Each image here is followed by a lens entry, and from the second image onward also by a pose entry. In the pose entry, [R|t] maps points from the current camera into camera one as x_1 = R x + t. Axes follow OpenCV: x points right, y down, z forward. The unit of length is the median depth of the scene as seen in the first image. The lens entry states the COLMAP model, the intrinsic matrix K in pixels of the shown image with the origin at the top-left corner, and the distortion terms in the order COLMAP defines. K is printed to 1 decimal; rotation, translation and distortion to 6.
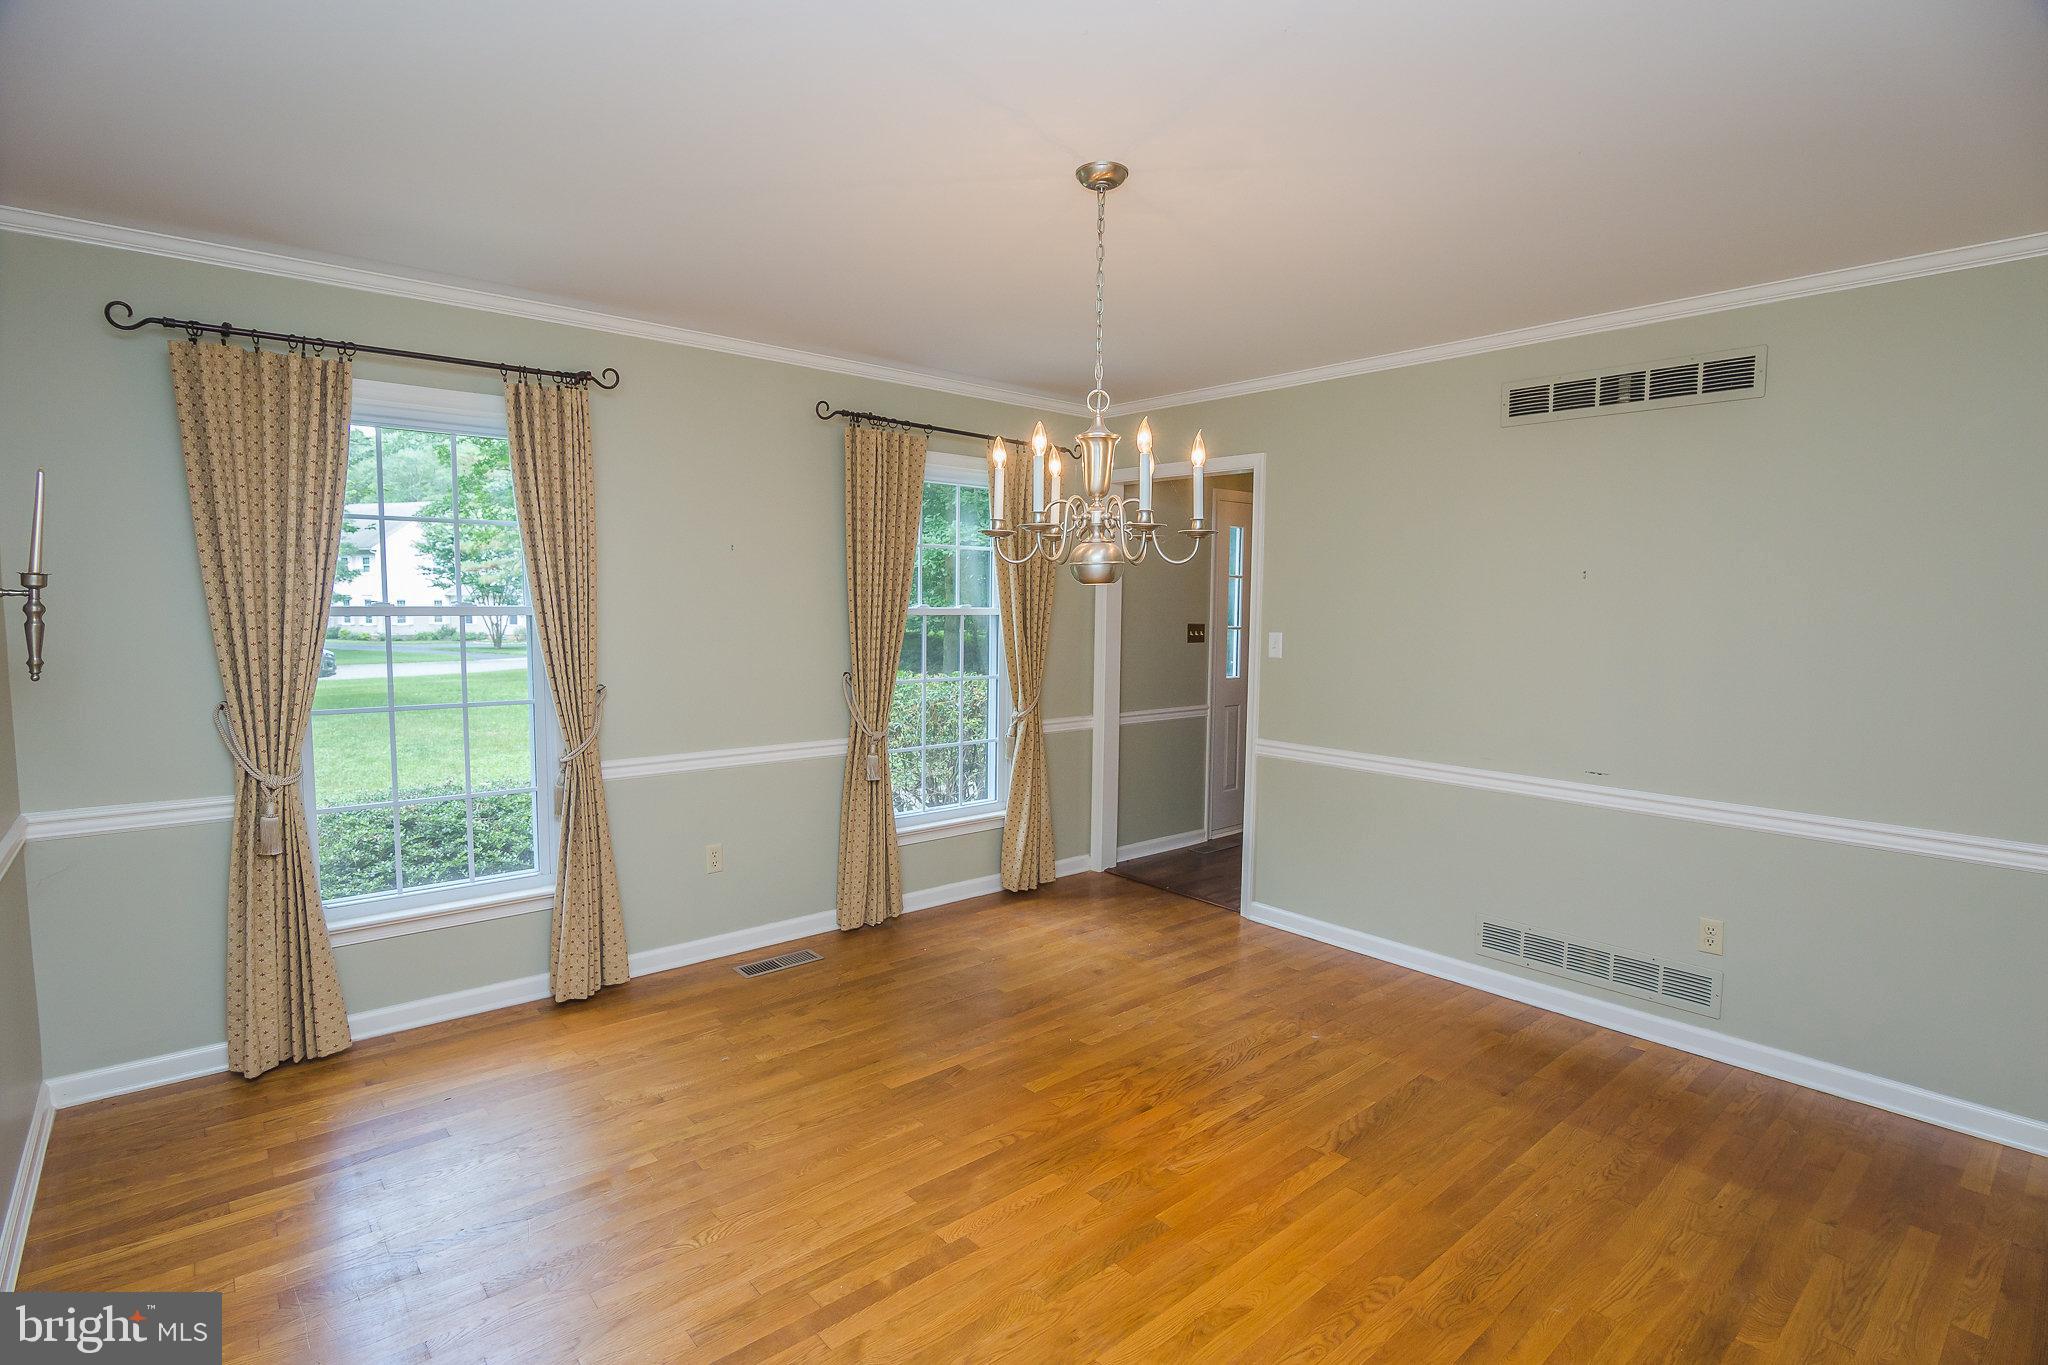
lens RADIAL K [[995.5, 0, 1022.8], [0, 995.5, 684.5], [0, 0, 1]] dist [-0.018074, -0.000875]
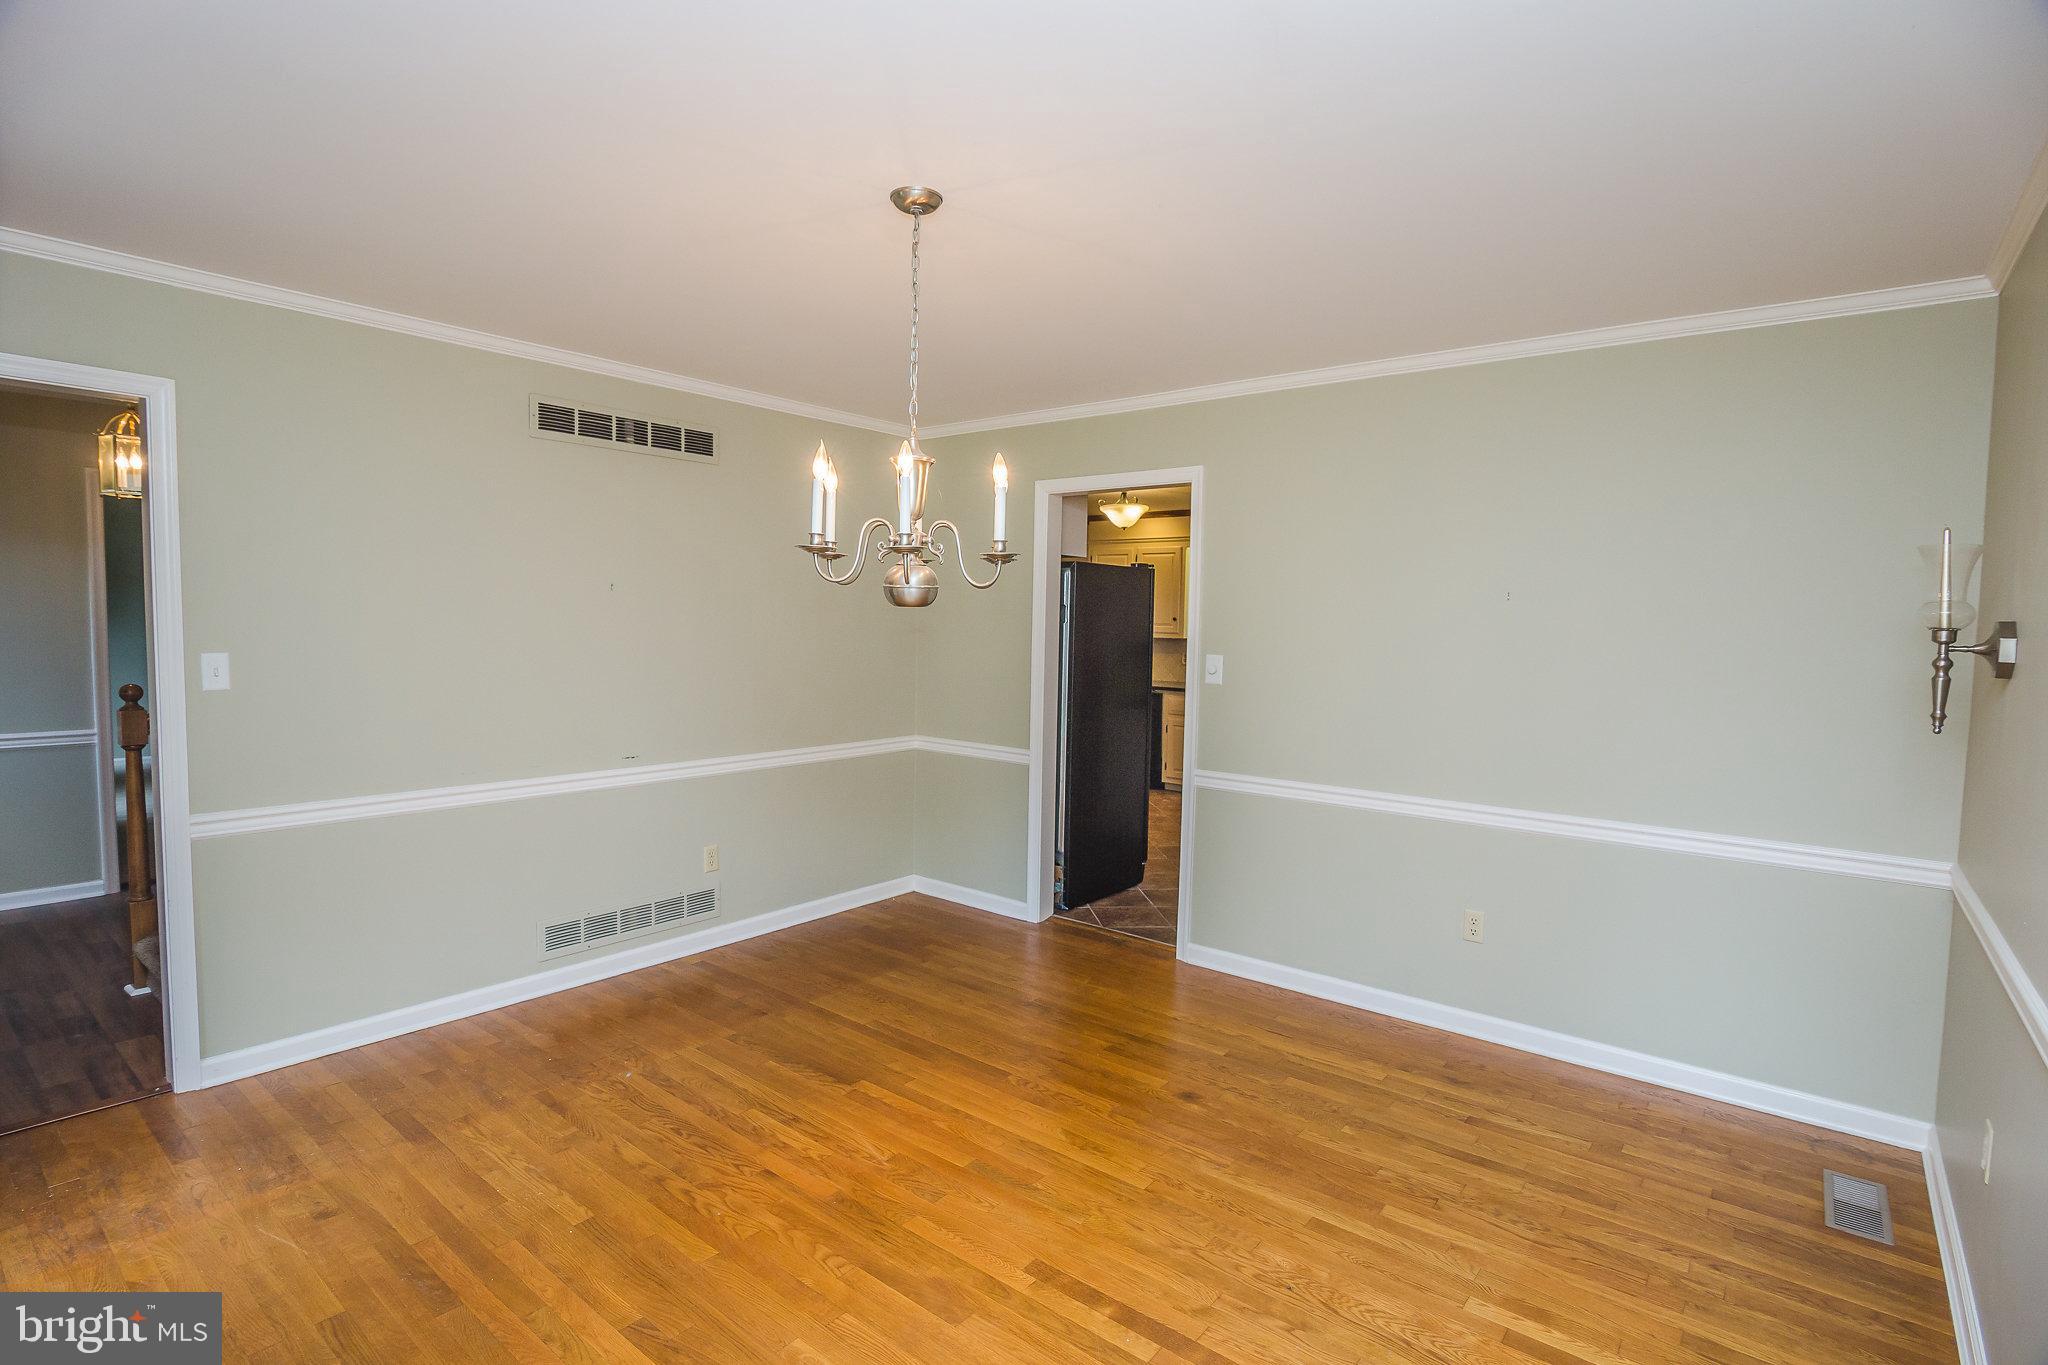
lens RADIAL K [[995.5, 0, 1022.8], [0, 995.5, 684.5], [0, 0, 1]] dist [-0.018074, -0.000875]
pose [[-0.177651, -0.078564, 0.980953, -0.722566], [0.063180, 0.993841, 0.091038, -0.082090], [-0.982063, 0.078149, -0.171593, 0.828808]]
